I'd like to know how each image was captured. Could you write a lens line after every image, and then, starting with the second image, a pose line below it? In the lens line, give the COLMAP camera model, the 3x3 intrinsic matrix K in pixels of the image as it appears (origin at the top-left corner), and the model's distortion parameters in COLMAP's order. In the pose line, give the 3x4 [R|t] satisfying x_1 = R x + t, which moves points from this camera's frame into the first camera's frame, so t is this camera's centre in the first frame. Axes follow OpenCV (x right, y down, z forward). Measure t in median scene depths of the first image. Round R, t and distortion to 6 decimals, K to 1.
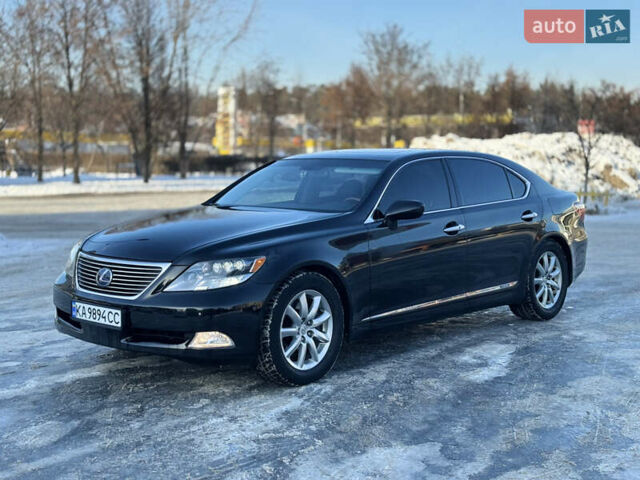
lens RADIAL K [[887.2, 0, 316.7], [0, 887.2, 244.0], [0, 0, 1]] dist [0.170860, -0.249861]
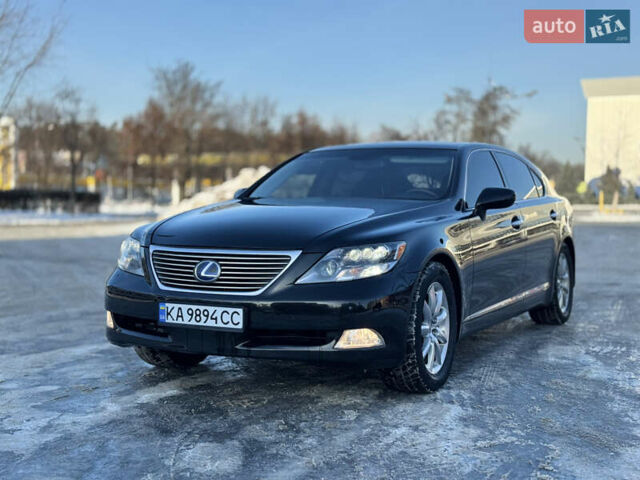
lens RADIAL K [[887.2, 0, 316.7], [0, 887.2, 244.0], [0, 0, 1]] dist [0.170860, -0.249861]
pose [[0.968696, -0.009555, 0.248065, -0.339310], [0.020995, 0.998832, -0.043513, 0.049343], [-0.247359, 0.047359, 0.967766, 0.172805]]
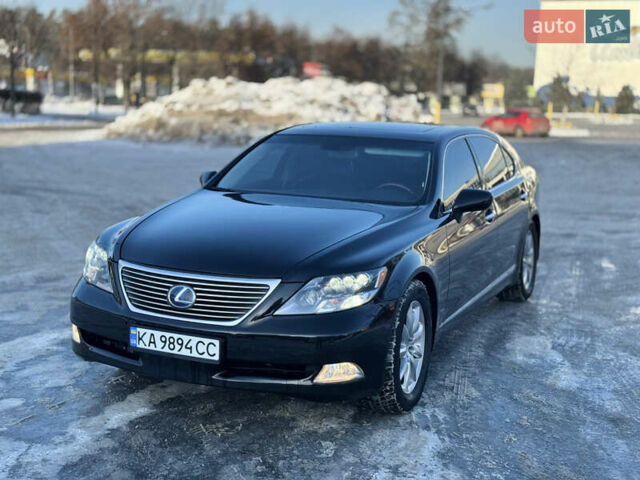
lens RADIAL K [[887.2, 0, 316.7], [0, 887.2, 244.0], [0, 0, 1]] dist [0.170860, -0.249861]
pose [[0.952484, -0.024202, 0.303624, -0.358033], [0.002735, 0.997478, 0.070928, -0.064989], [-0.304575, -0.066727, 0.950148, 0.208910]]
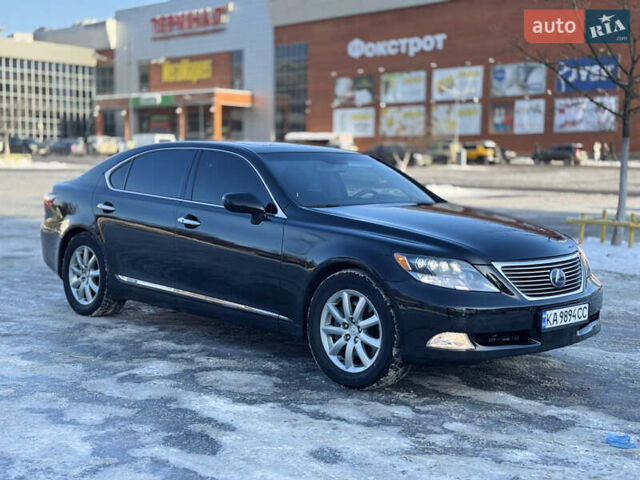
lens RADIAL K [[887.2, 0, 316.7], [0, 887.2, 244.0], [0, 0, 1]] dist [0.170860, -0.249861]
pose [[0.068791, -0.095562, 0.993044, -1.204860], [0.082383, 0.992546, 0.089808, -0.107420], [-0.994224, 0.075632, 0.076151, 1.168444]]
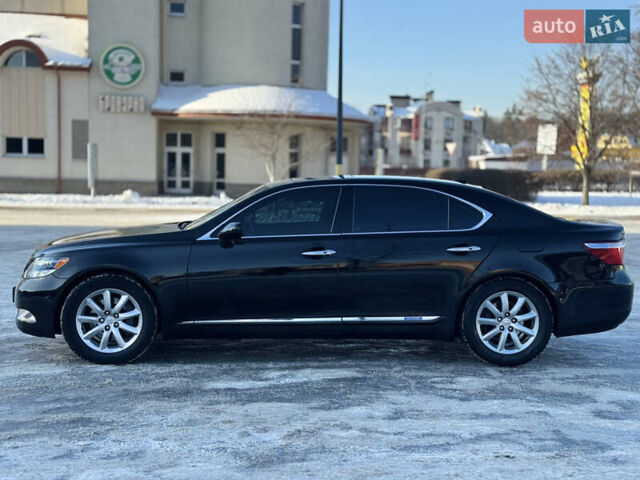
lens RADIAL K [[887.2, 0, 316.7], [0, 887.2, 244.0], [0, 0, 1]] dist [0.170860, -0.249861]
pose [[0.705056, 0.065382, -0.706131, 1.062480], [-0.080770, 0.996665, 0.011635, -0.047682], [0.704537, 0.048831, 0.707986, 0.312031]]
